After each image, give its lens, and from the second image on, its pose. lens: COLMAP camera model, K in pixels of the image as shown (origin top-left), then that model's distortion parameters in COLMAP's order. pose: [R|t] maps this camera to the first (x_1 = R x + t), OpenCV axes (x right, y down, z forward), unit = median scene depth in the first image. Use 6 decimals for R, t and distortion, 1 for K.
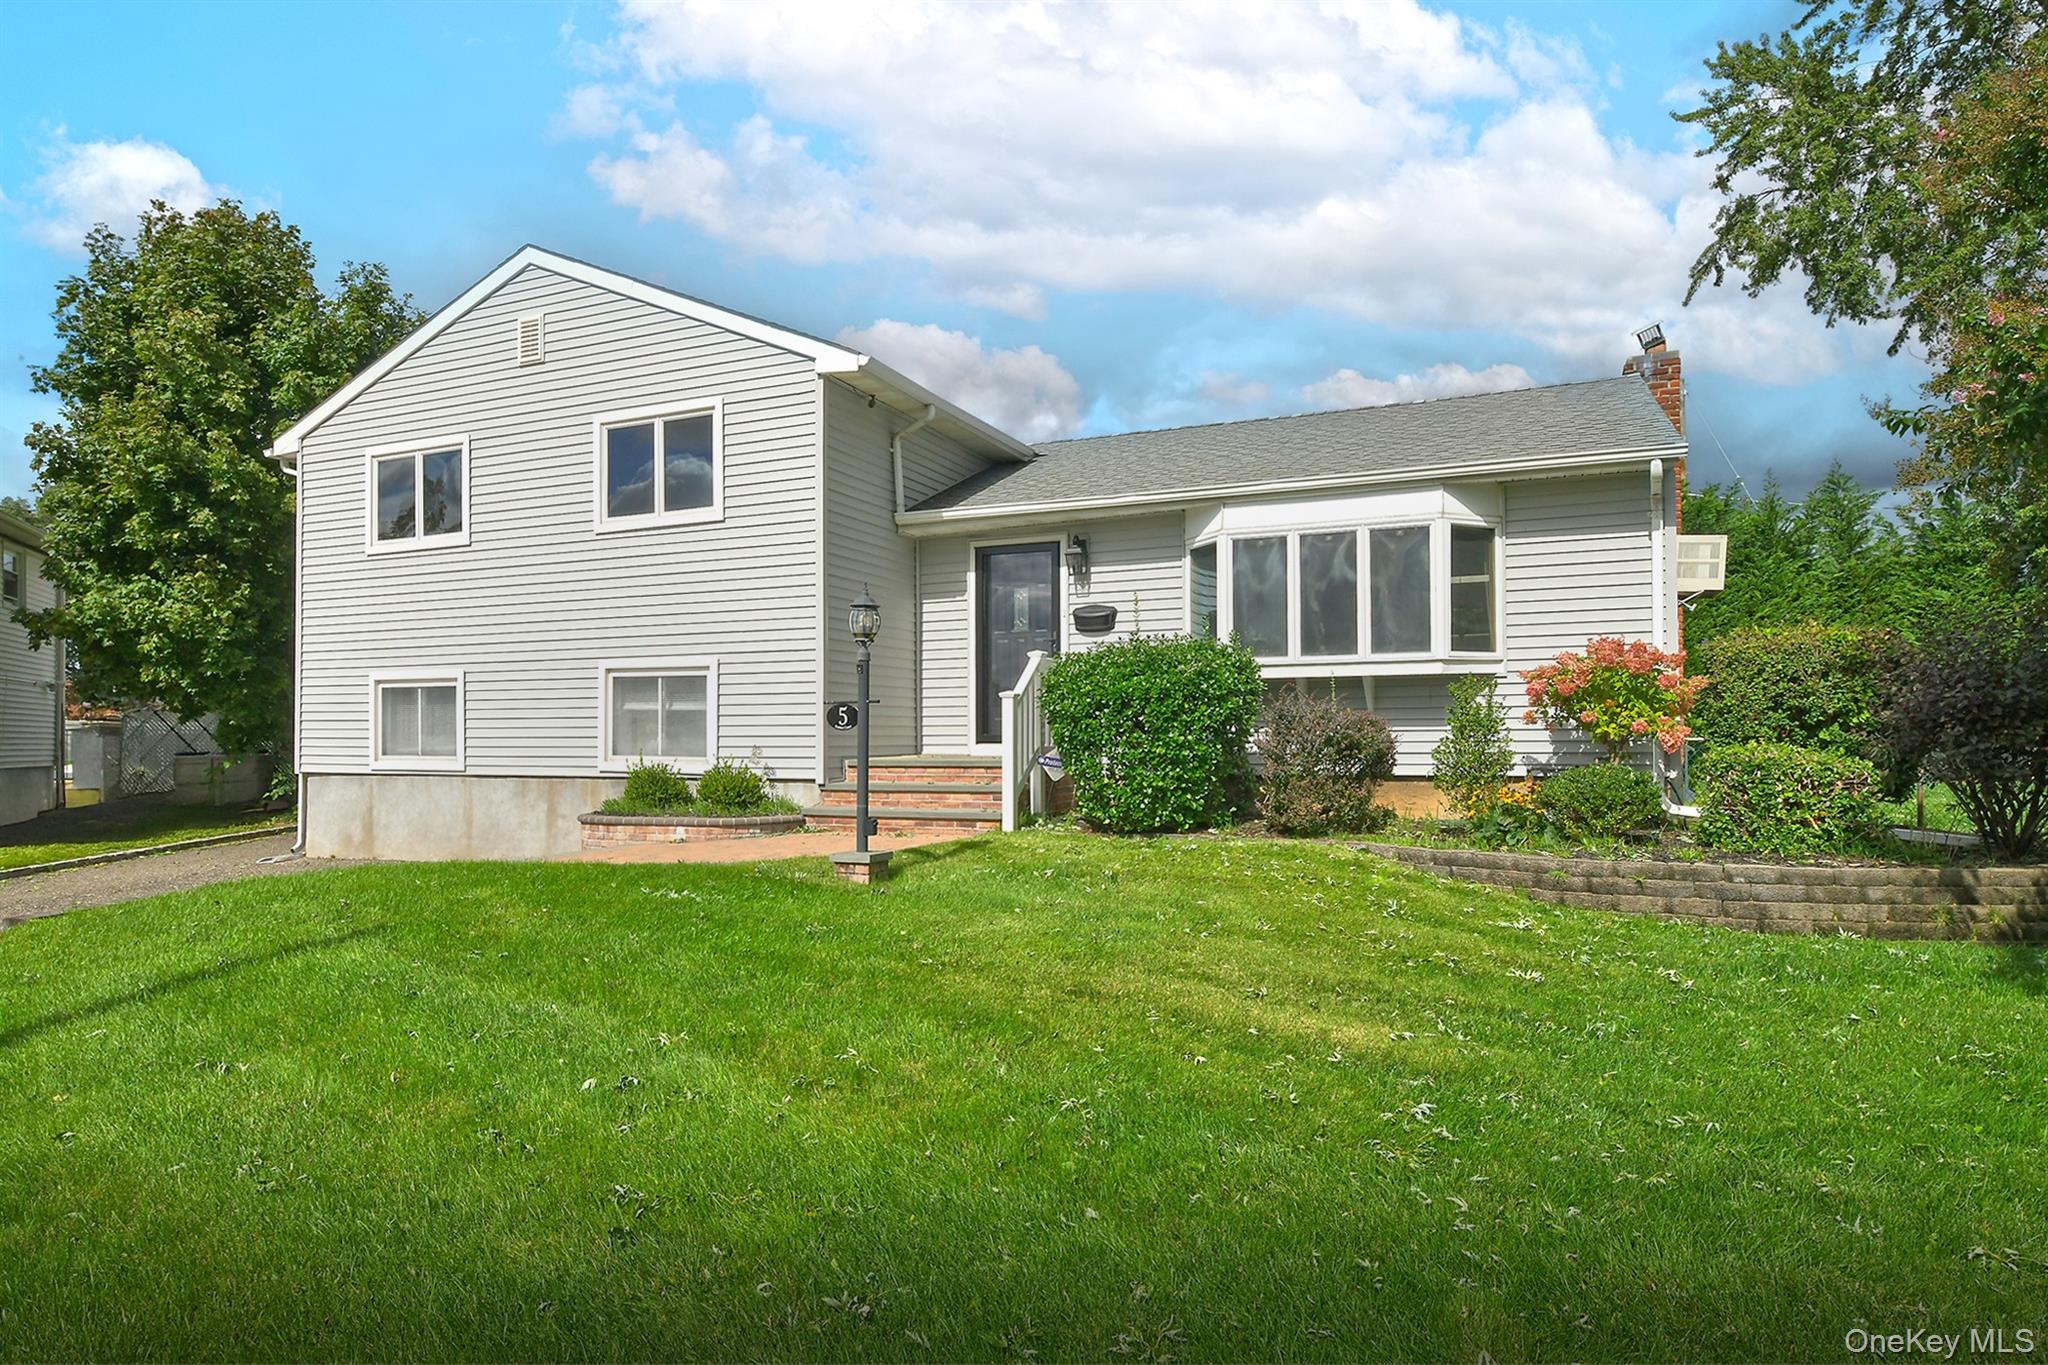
lens RADIAL K [[1184.9, 0, 1028.0], [0, 1184.9, 693.8], [0, 0, 1]] dist [0.003521, 0.001901]
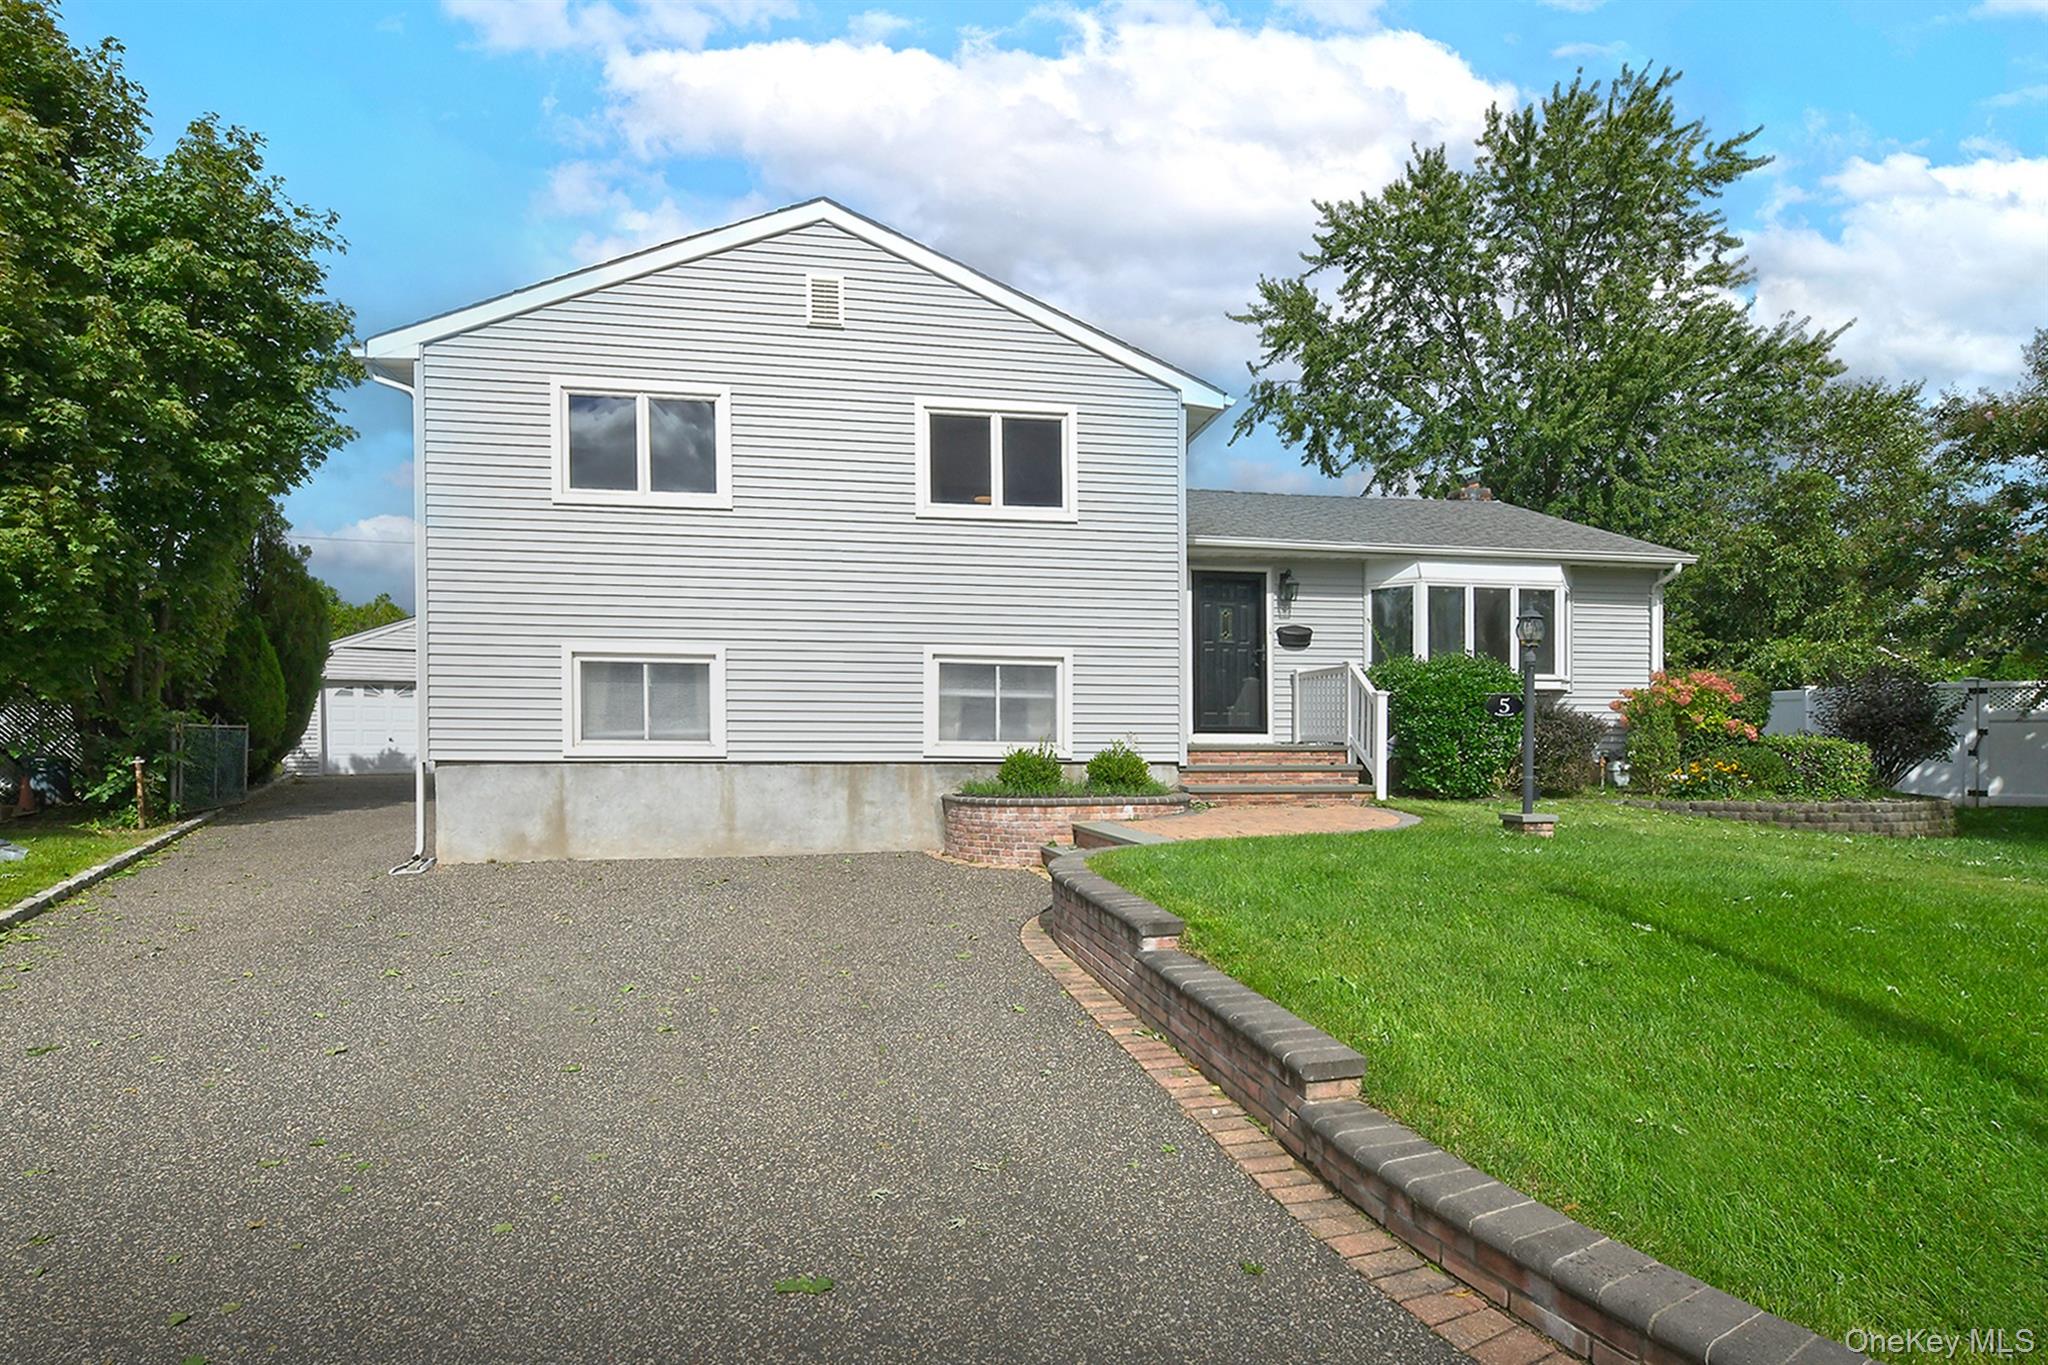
lens RADIAL K [[980.7, 0, 977.6], [0, 980.7, 732.8], [0, 0, 1]] dist [-0.004203, -0.001782]
pose [[0.844459, 0.012835, 0.535467, -0.775471], [-0.028277, 0.999387, 0.020638, 0.027346], [-0.534874, -0.032569, 0.844304, 0.281386]]
